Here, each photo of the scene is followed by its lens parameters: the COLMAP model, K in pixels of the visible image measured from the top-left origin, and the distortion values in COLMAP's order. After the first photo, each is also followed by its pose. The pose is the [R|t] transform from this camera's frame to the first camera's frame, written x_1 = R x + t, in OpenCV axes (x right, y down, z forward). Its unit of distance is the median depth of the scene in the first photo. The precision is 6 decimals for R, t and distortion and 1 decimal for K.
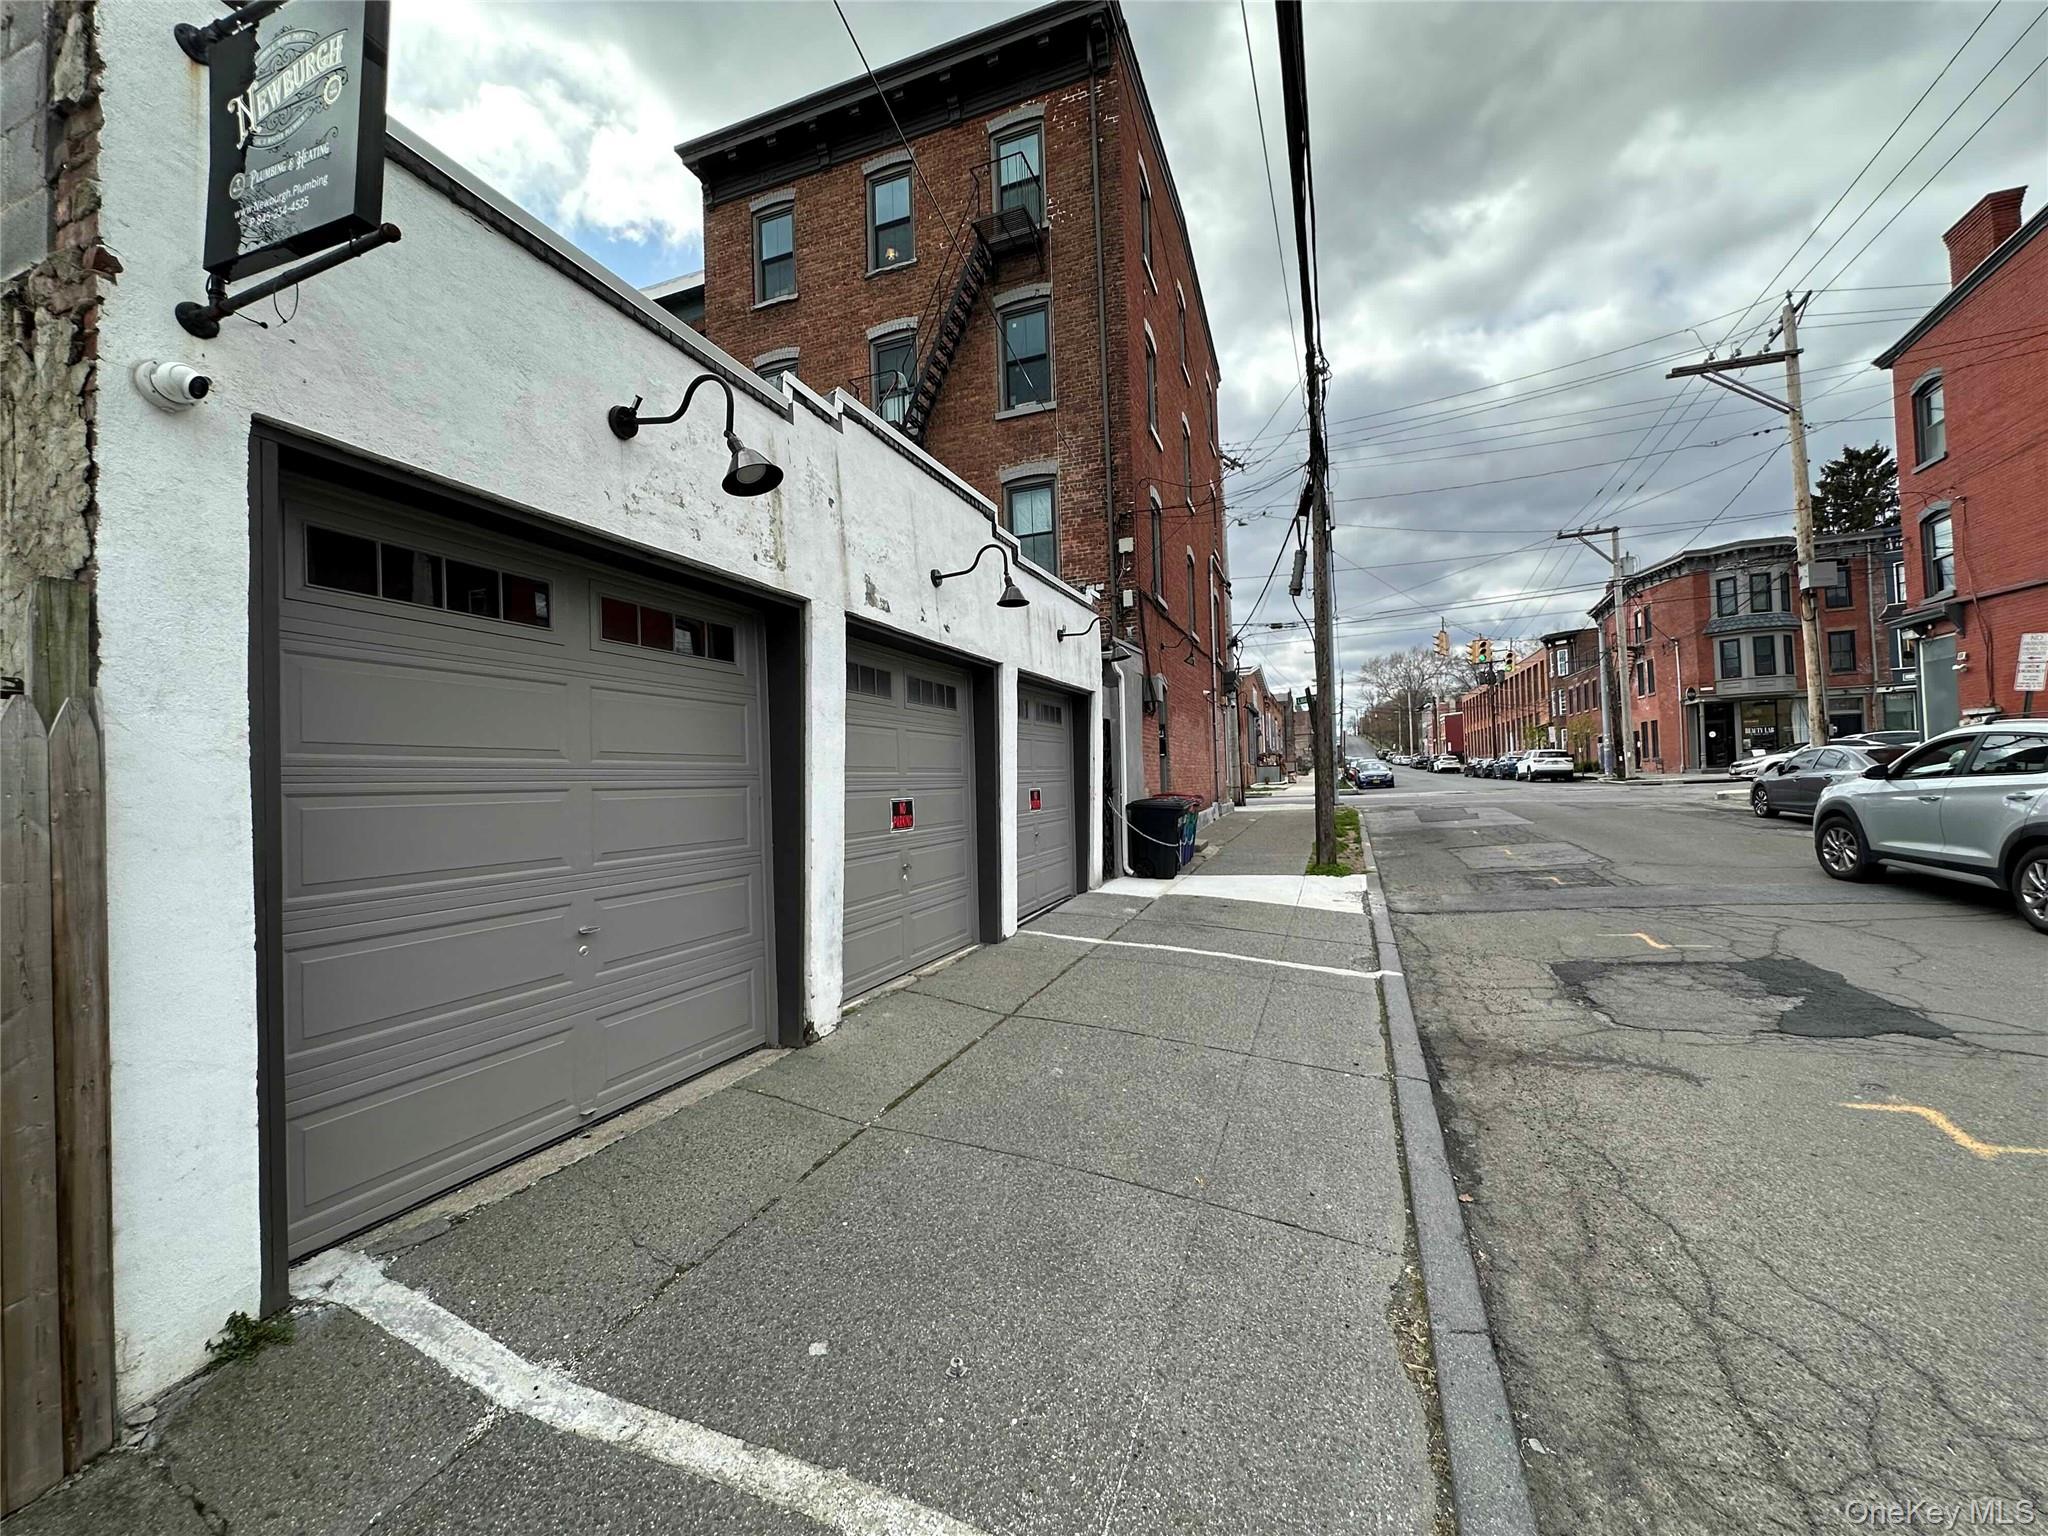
lens RADIAL K [[819.2, 0, 1027.1], [0, 819.2, 766.3], [0, 0, 1]] dist [-0.002917, 0.000477]
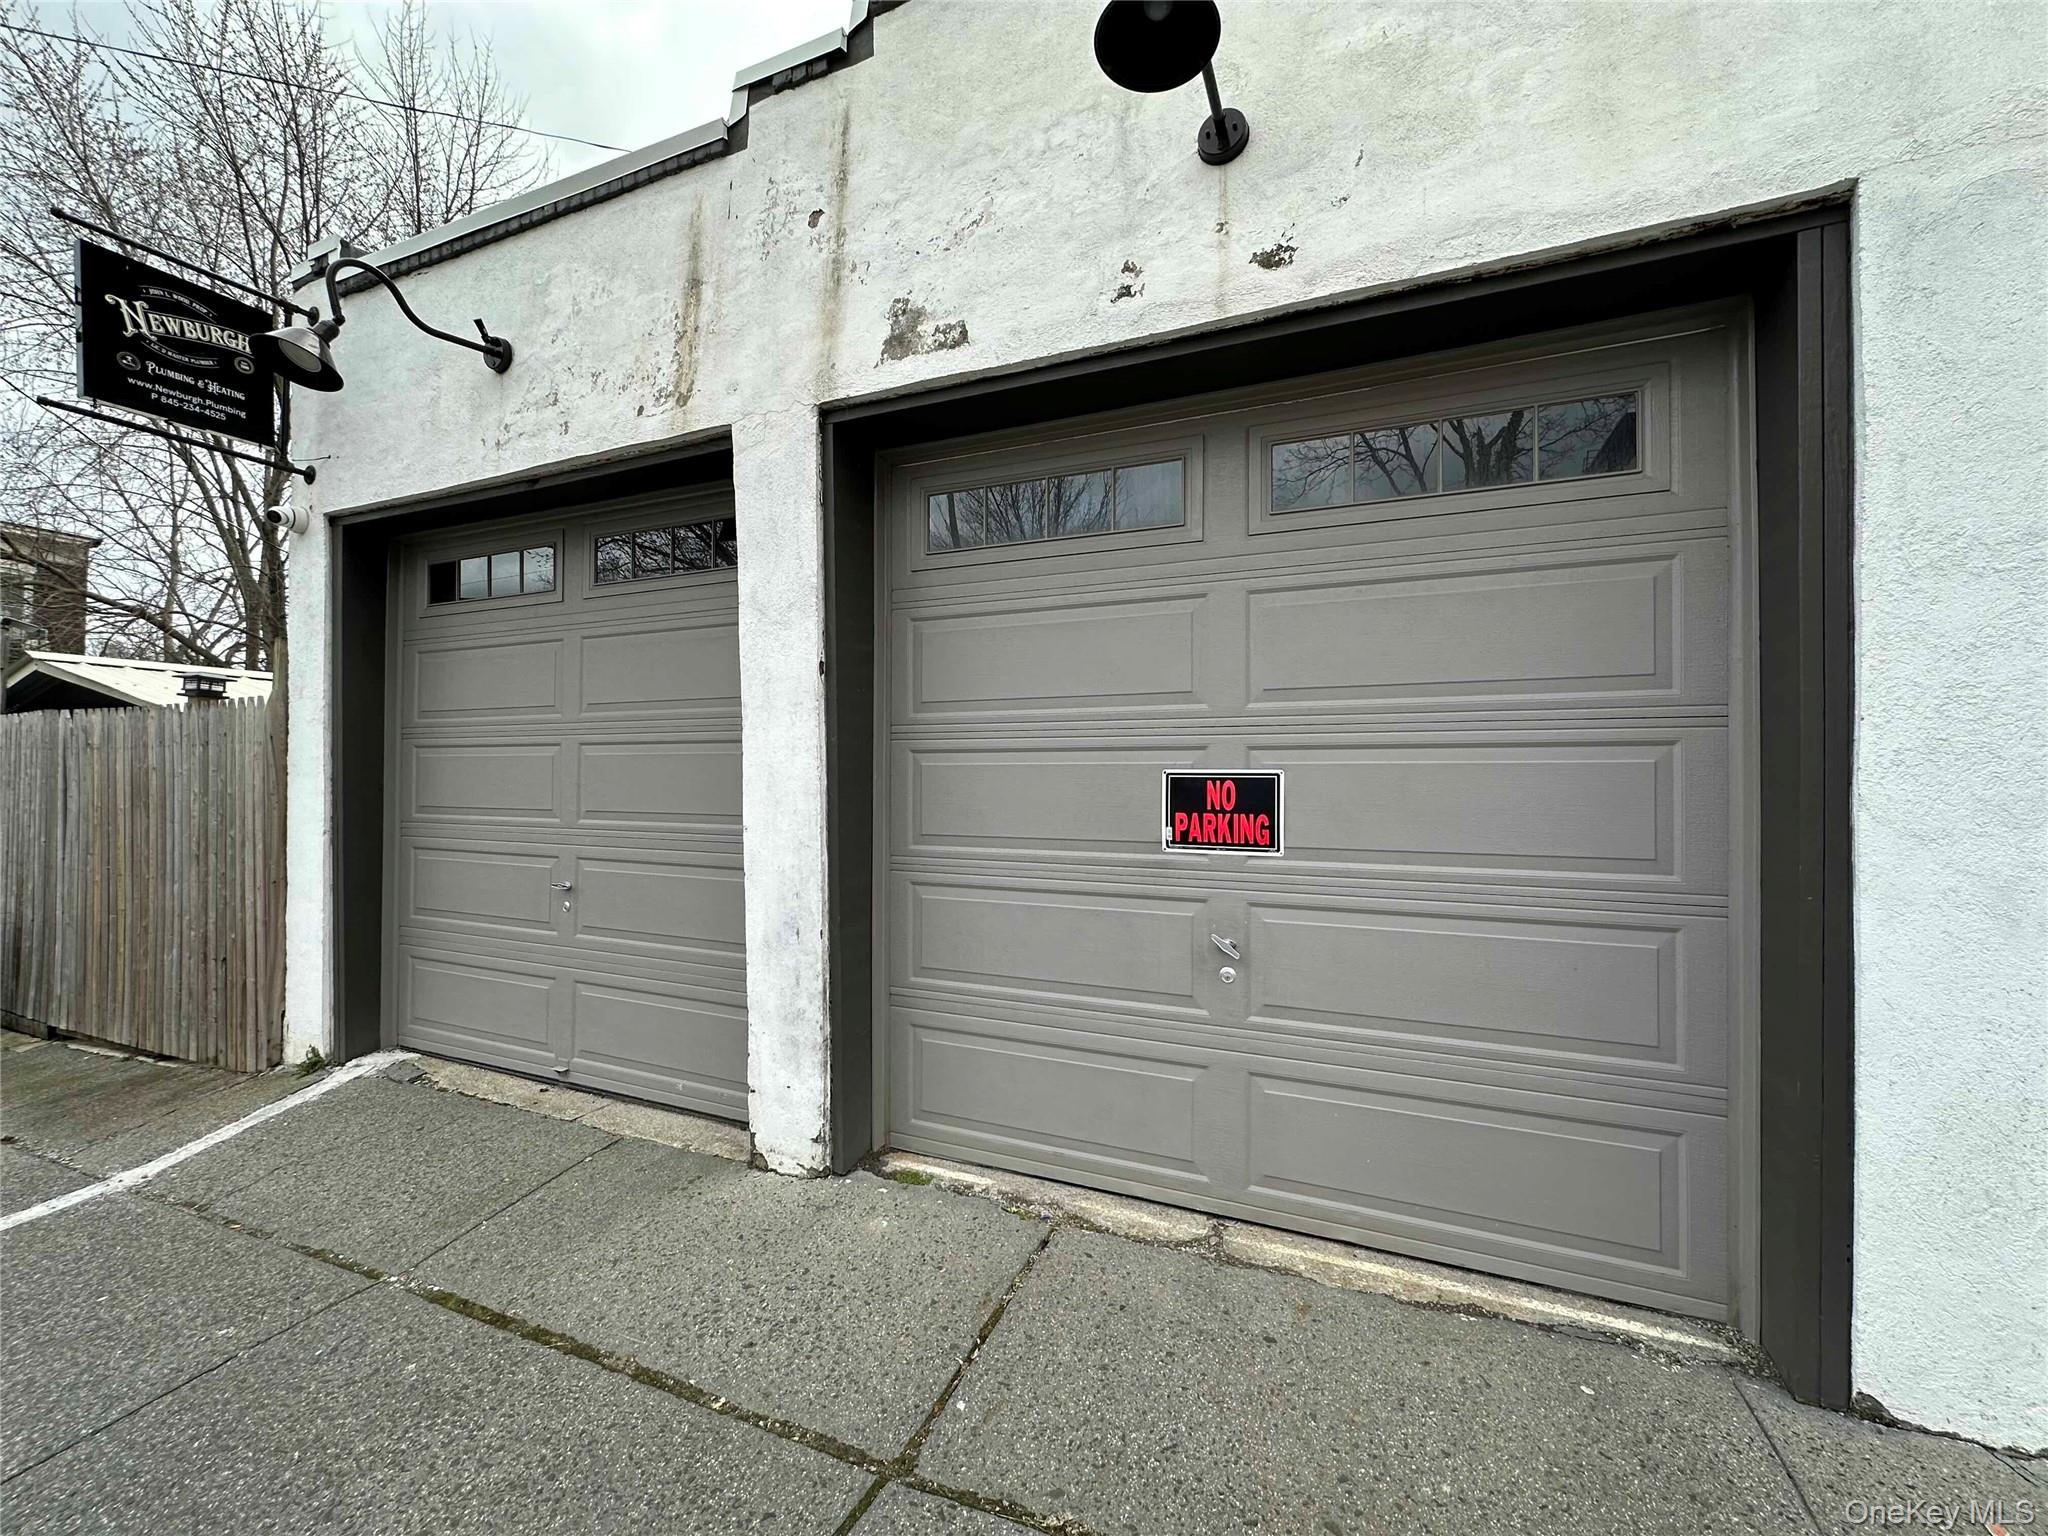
lens RADIAL K [[819.2, 0, 1025.6], [0, 819.2, 766.3], [0, 0, 1]] dist [-0.002917, 0.000477]
pose [[-0.044507, 0.012494, -0.998931, 0.325233], [0.017631, 0.999776, 0.011719, 0.041998], [0.998853, -0.017091, -0.044717, 1.241595]]
